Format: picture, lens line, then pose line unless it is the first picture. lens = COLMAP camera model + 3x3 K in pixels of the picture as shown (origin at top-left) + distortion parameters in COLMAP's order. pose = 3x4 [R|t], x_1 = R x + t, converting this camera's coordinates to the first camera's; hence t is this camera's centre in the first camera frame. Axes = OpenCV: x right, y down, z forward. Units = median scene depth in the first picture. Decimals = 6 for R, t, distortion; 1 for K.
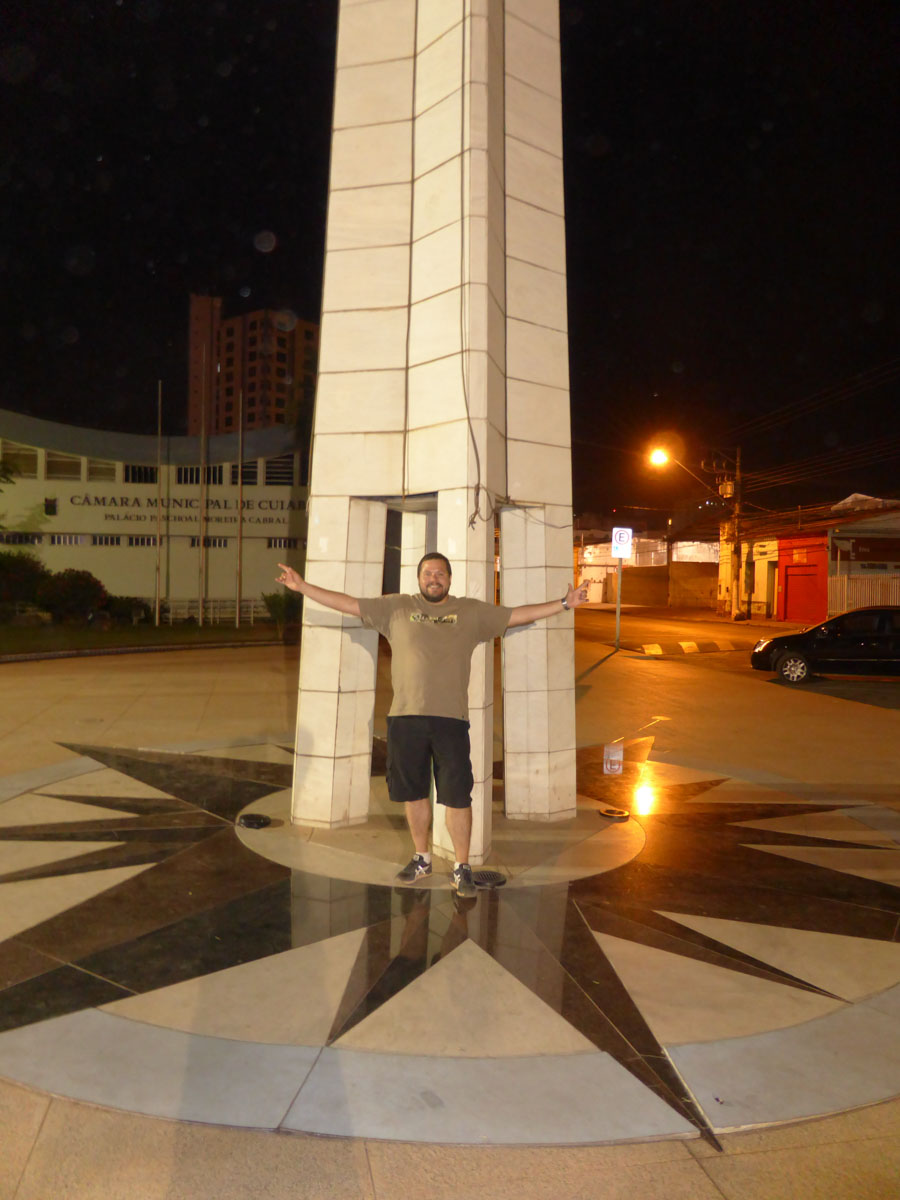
lens RADIAL K [[845.2, 0, 447.7], [0, 845.2, 600.1], [0, 0, 1]] dist [-0.023642, 0.007480]
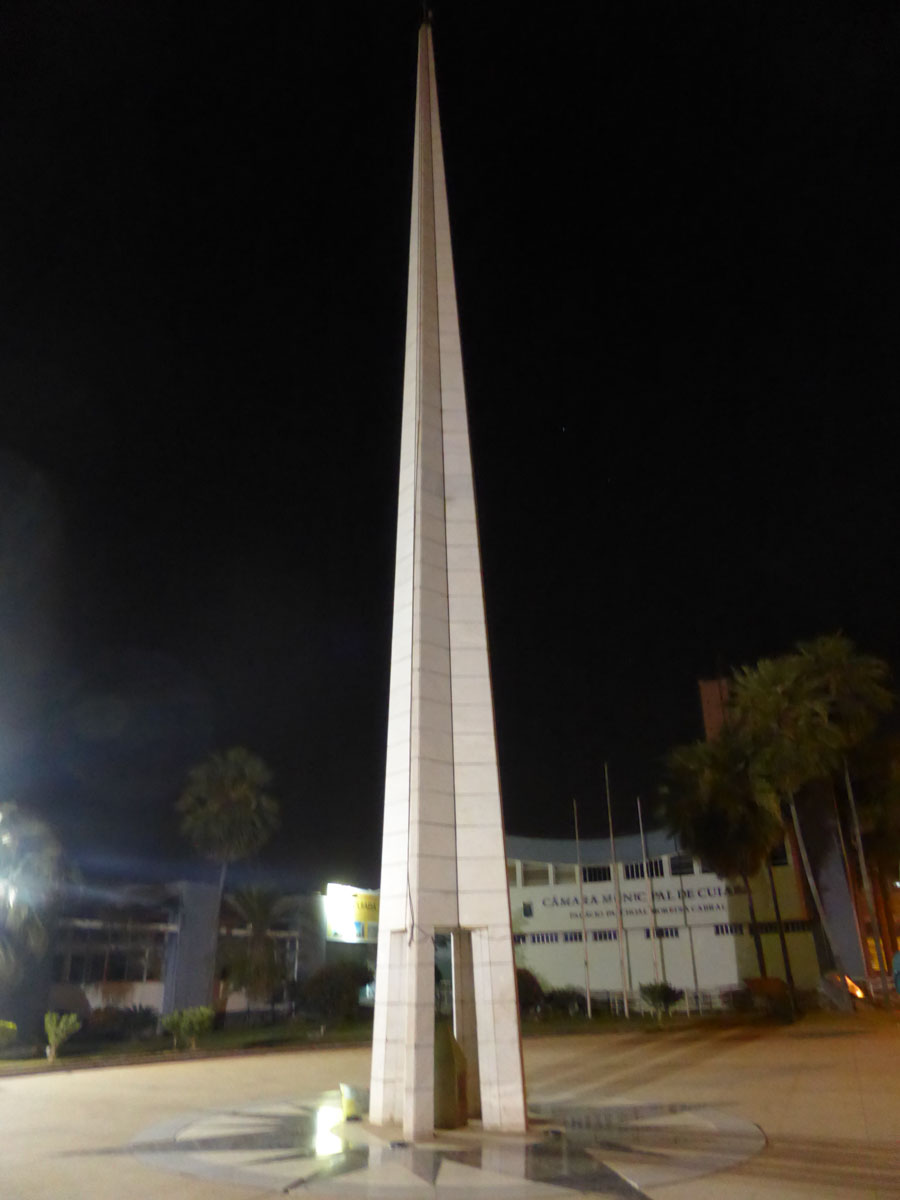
lens RADIAL K [[845.2, 0, 450.3], [0, 845.2, 601.7], [0, 0, 1]] dist [-0.023642, 0.007480]
pose [[0.808047, -0.266910, -0.525184, 0.180469], [0.019563, 0.903142, -0.428897, 0.004493], [0.588792, 0.336295, 0.735003, -0.091071]]
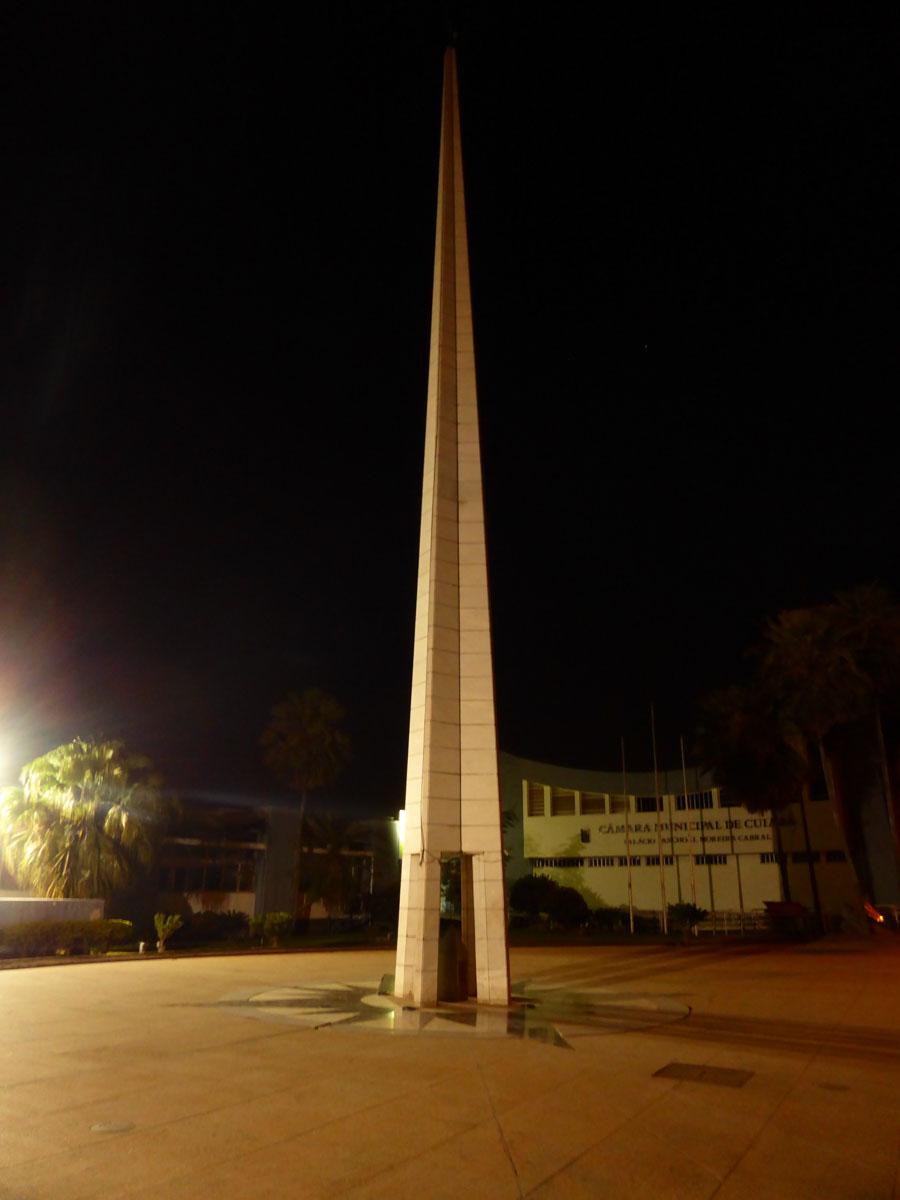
lens RADIAL K [[845.2, 0, 452.4], [0, 845.2, 599.5], [0, 0, 1]] dist [-0.023642, 0.007480]
pose [[0.750570, -0.229187, -0.619772, 0.249944], [-0.007235, 0.935018, -0.354525, 0.008755], [0.660751, 0.270580, 0.700139, -0.129616]]
